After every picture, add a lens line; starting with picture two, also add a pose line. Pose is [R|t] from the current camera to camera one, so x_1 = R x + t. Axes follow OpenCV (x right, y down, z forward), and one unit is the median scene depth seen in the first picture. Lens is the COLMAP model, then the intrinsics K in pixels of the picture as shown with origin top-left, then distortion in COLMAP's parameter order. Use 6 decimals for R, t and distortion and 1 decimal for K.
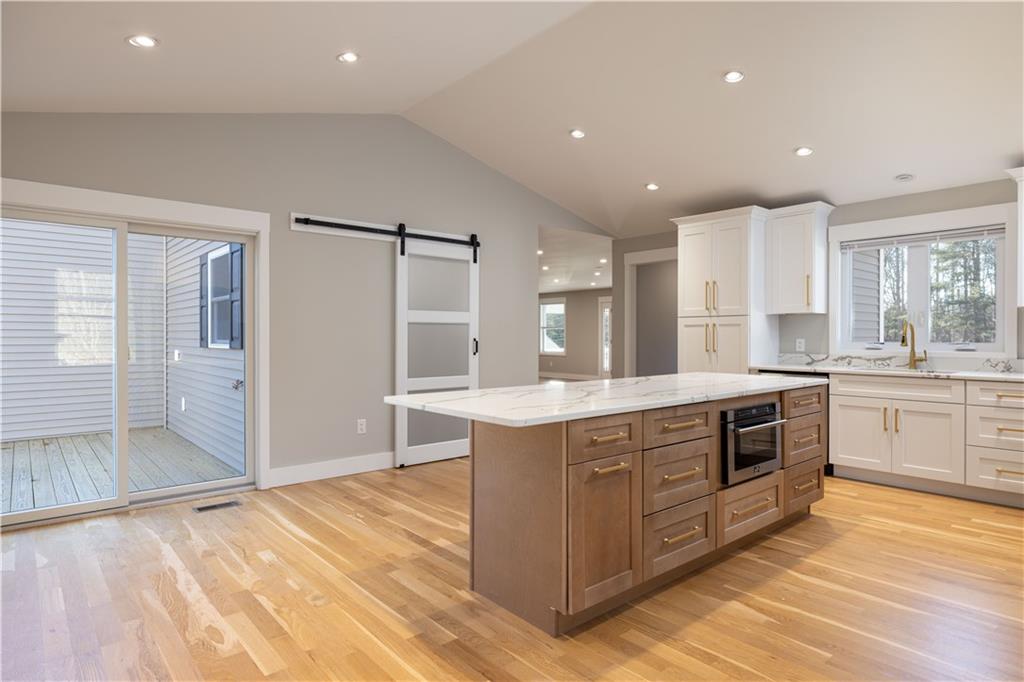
lens RADIAL K [[587.5, 0, 513.7], [0, 587.5, 339.1], [0, 0, 1]] dist [0.002479, -0.000337]
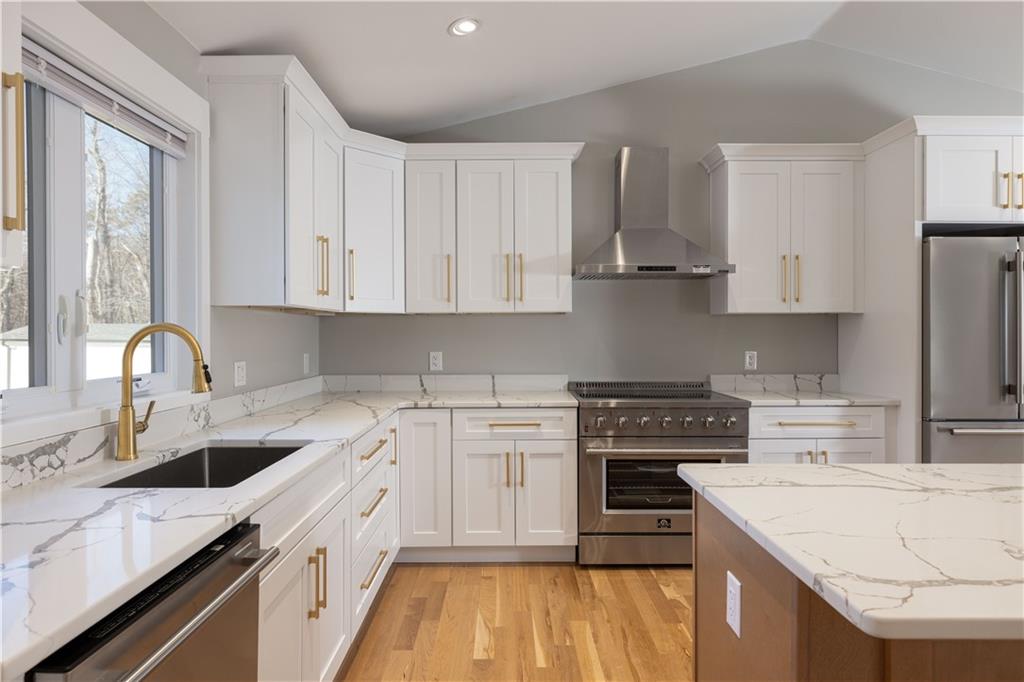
lens RADIAL K [[623.4, 0, 511.7], [0, 623.4, 331.6], [0, 0, 1]] dist [-0.006174, 0.000580]
pose [[-0.761717, 0.003314, 0.647901, 0.244580], [0.007259, 0.999968, 0.003419, -0.023554], [-0.647869, 0.007308, -0.761717, 1.069850]]
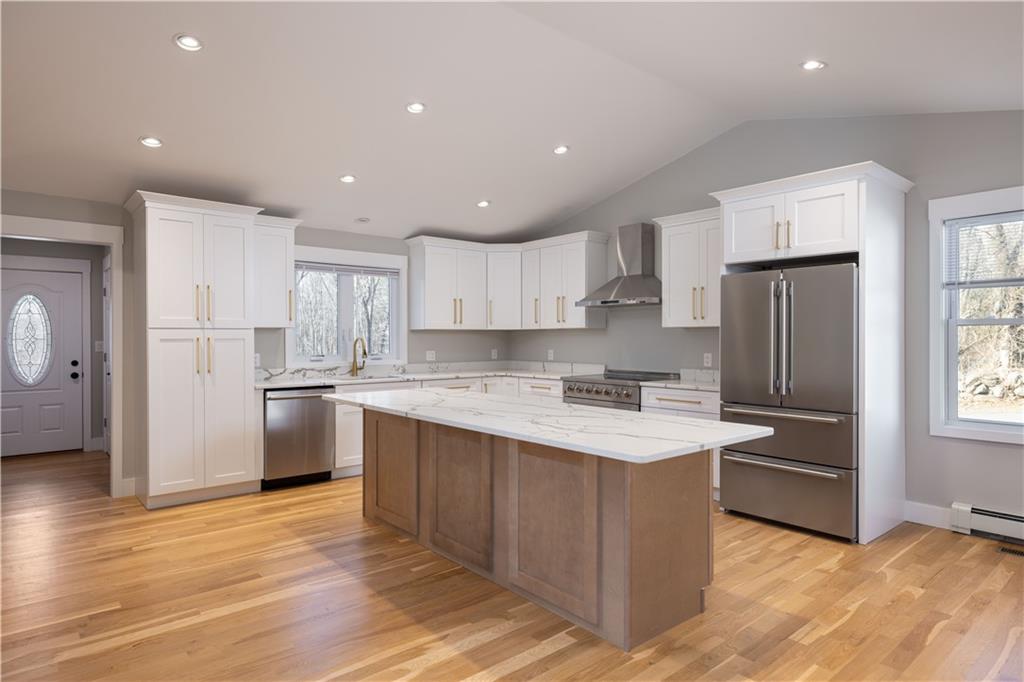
lens RADIAL K [[587.5, 0, 513.0], [0, 587.5, 341.7], [0, 0, 1]] dist [0.002479, -0.000337]
pose [[0.003140, -0.007085, 0.999970, -0.513767], [0.008745, 0.999937, 0.007057, -0.025134], [-0.999957, 0.008722, 0.003202, 0.628304]]
